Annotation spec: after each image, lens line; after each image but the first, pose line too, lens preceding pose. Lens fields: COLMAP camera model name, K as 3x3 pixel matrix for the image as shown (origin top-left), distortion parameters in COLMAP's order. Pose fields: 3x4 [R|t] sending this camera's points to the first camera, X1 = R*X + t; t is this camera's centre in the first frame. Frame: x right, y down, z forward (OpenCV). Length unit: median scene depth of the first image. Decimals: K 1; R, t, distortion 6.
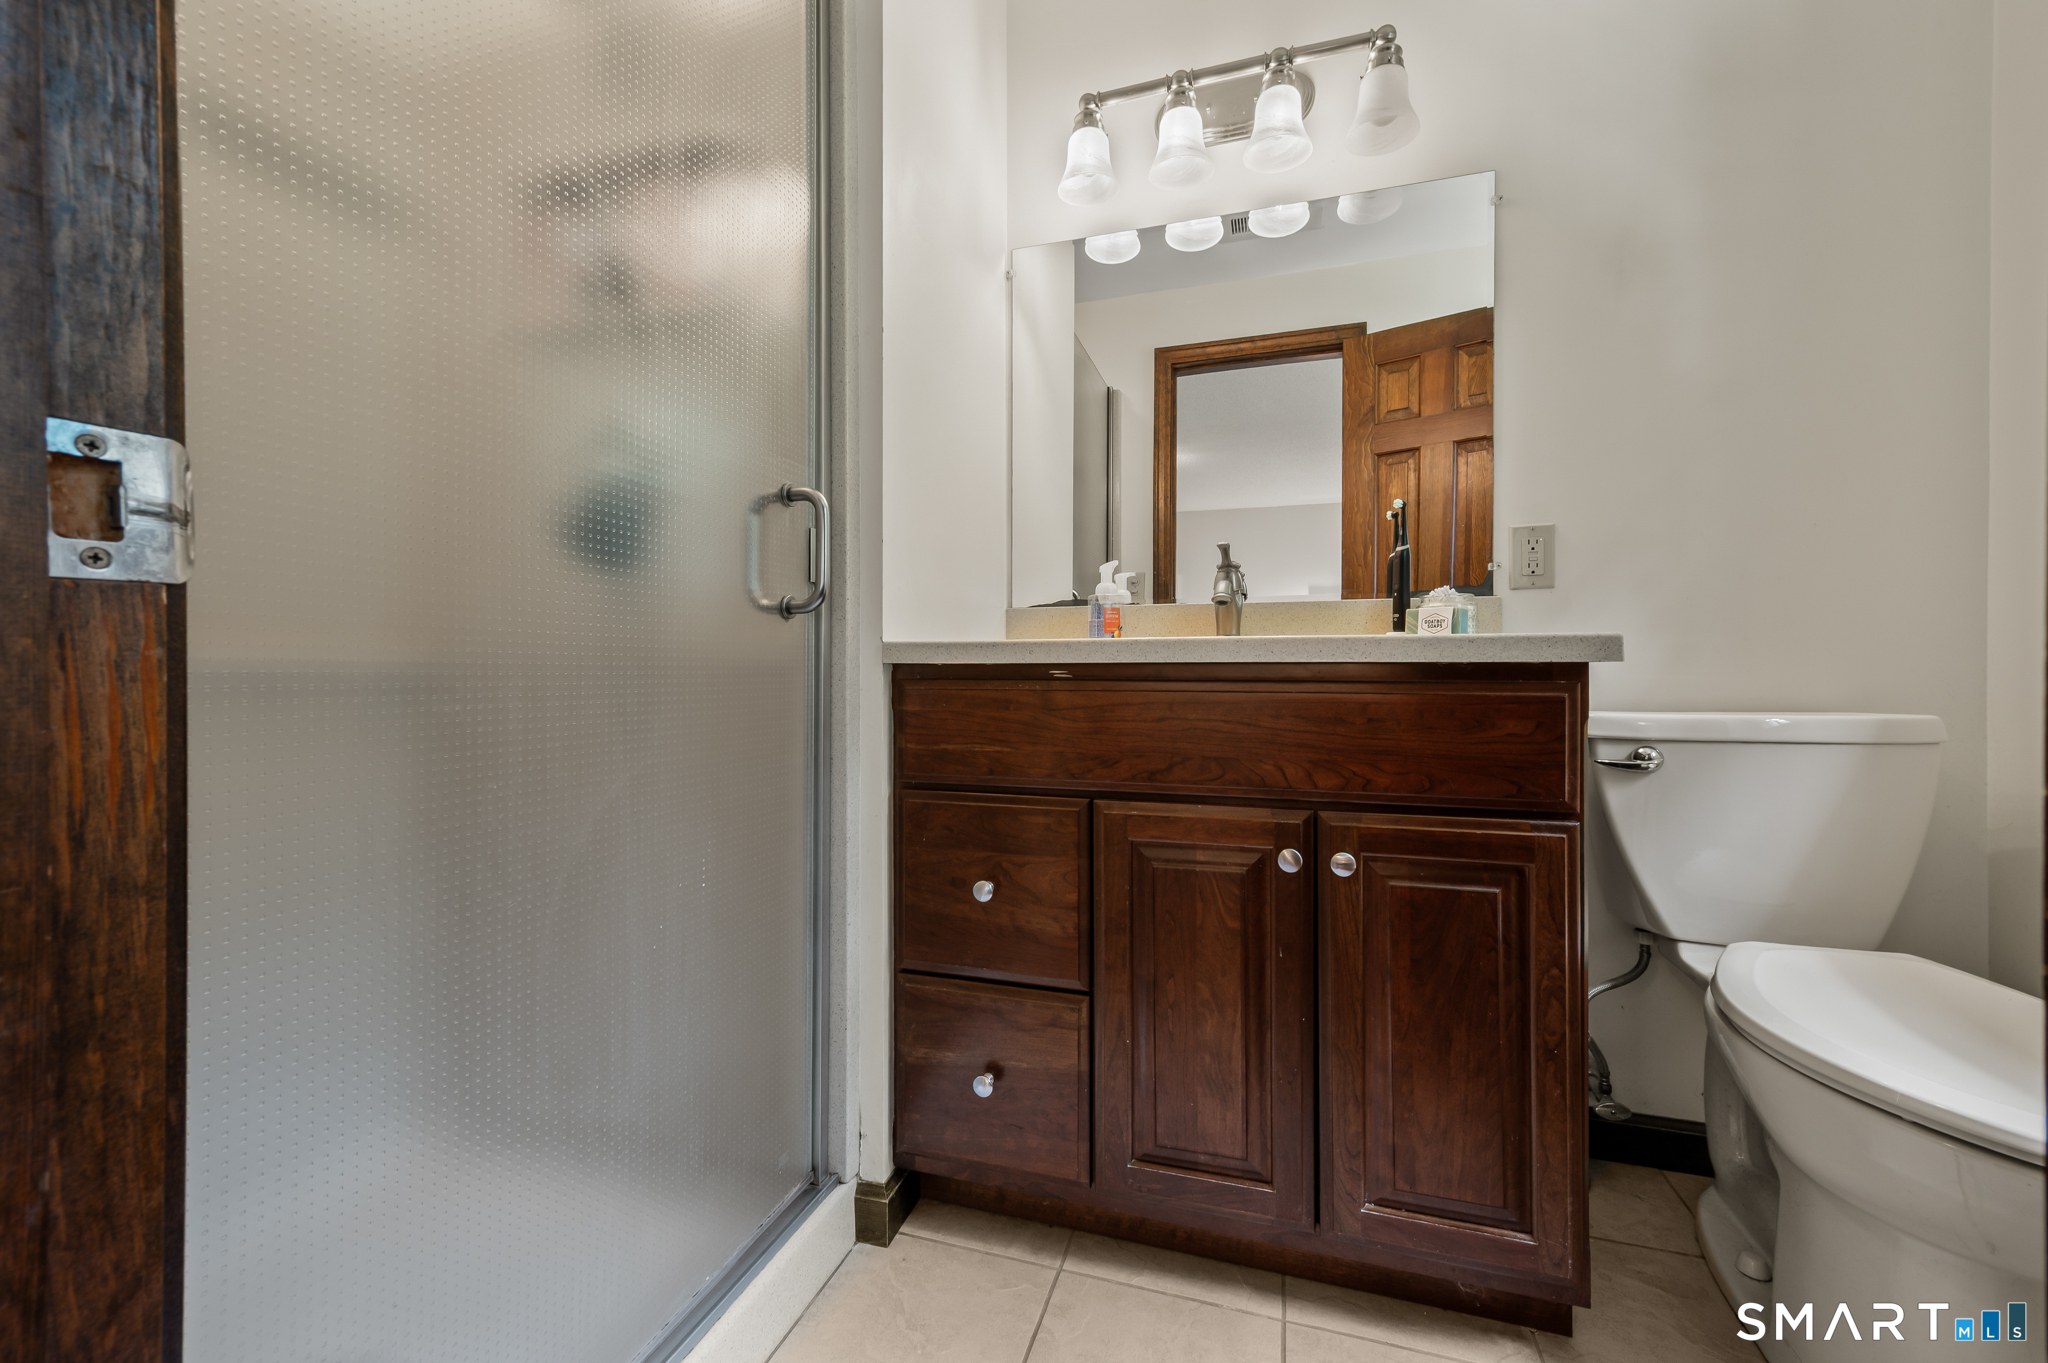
lens RADIAL K [[818.4, 0, 1032.3], [0, 818.4, 672.2], [0, 0, 1]] dist [0.000098, -0.000207]
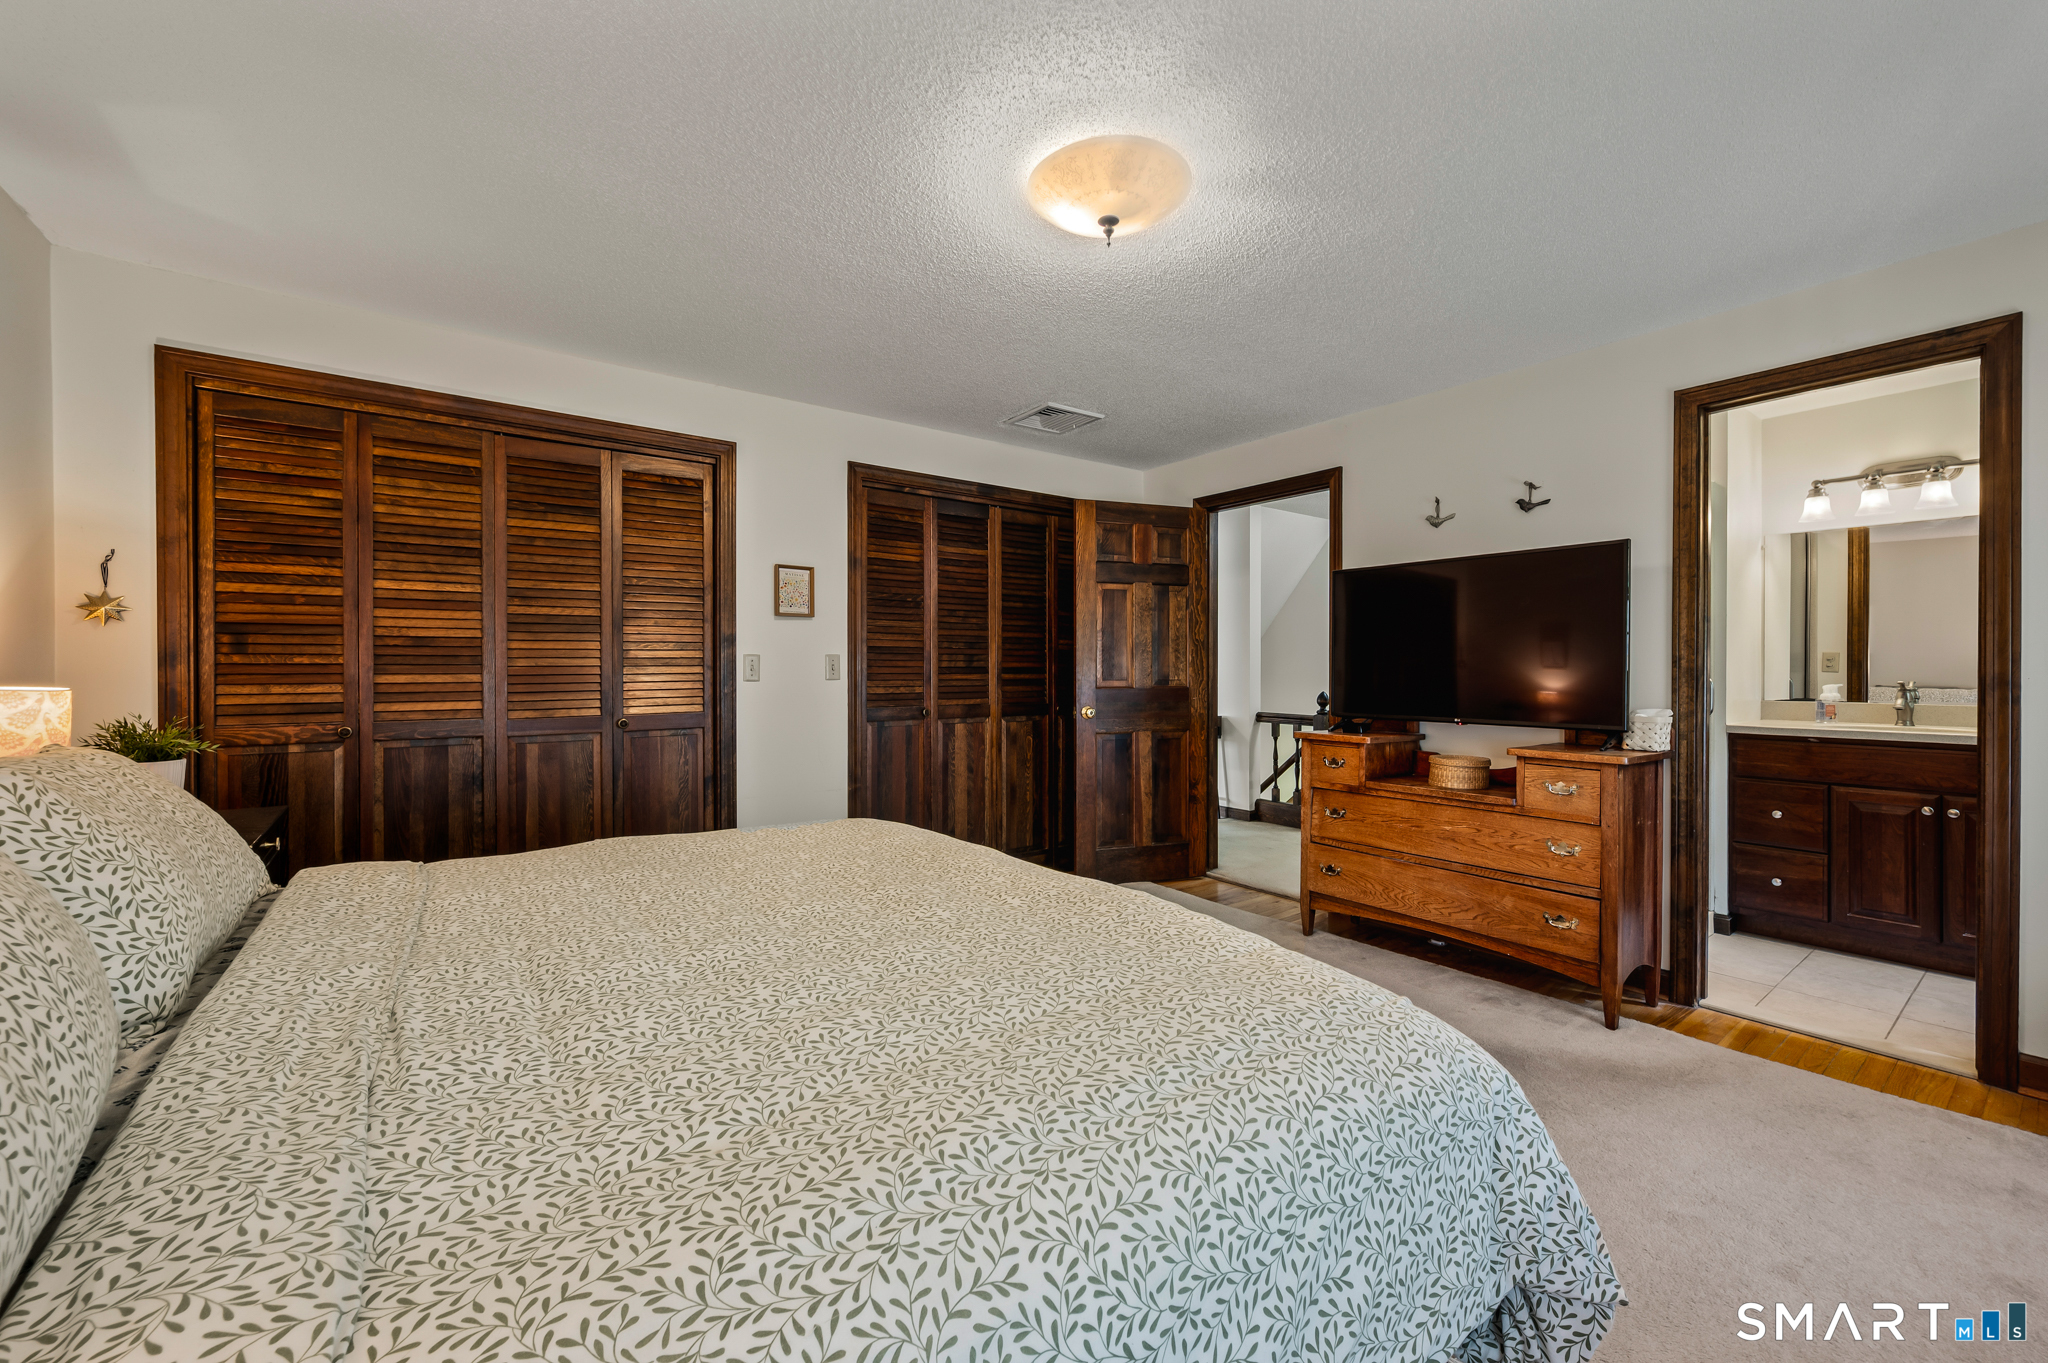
lens RADIAL K [[818.4, 0, 1032.3], [0, 818.4, 672.2], [0, 0, 1]] dist [0.000098, -0.000207]
pose [[0.814669, -0.000249, -0.579927, -0.530276], [0.002858, 0.999989, 0.003585, -0.251920], [0.579920, -0.004578, 0.814661, -2.886392]]
